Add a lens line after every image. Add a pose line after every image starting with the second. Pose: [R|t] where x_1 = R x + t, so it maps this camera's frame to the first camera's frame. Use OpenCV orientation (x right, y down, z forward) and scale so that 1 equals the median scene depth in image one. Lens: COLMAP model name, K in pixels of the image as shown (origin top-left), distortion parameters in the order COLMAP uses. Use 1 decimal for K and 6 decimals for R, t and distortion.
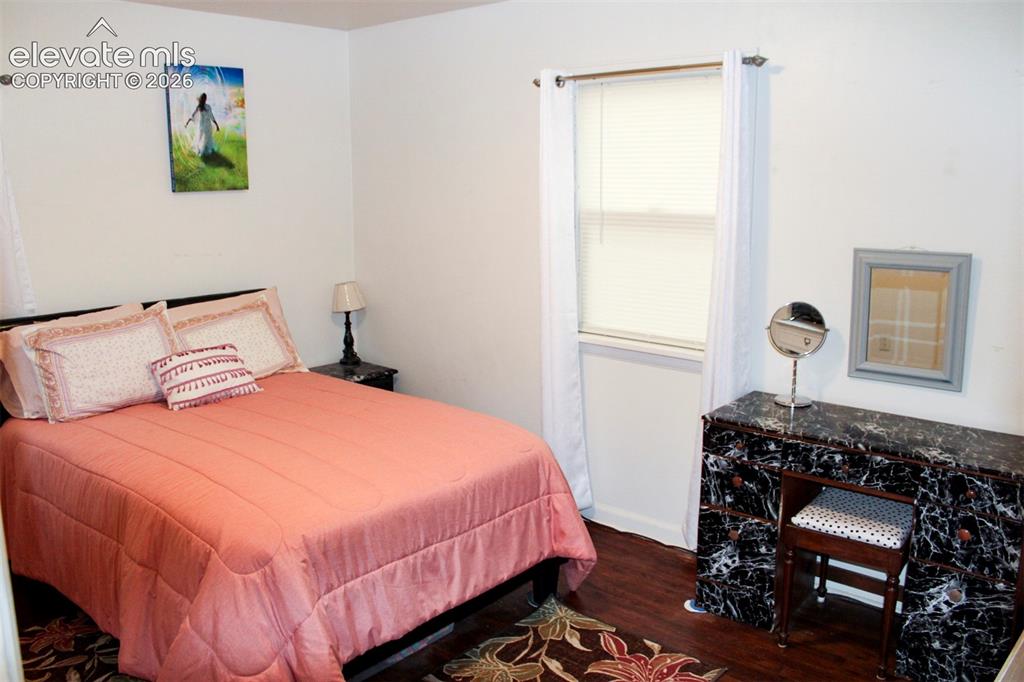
lens RADIAL K [[851.1, 0, 509.7], [0, 851.1, 340.2], [0, 0, 1]] dist [-0.162143, 0.144718]
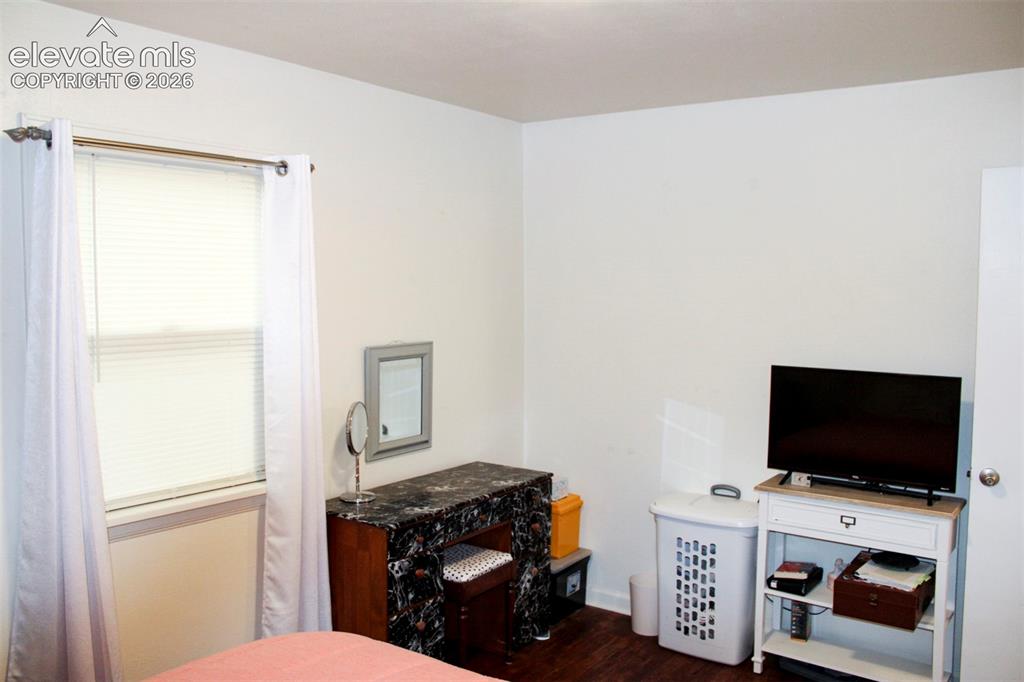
lens RADIAL K [[851.1, 0, 508.6], [0, 851.1, 338.3], [0, 0, 1]] dist [-0.162143, 0.144718]
pose [[-0.095400, -0.056715, 0.993822, -0.583179], [0.182646, 0.980429, 0.073484, -0.134649], [-0.978539, 0.188528, -0.083174, 0.705239]]
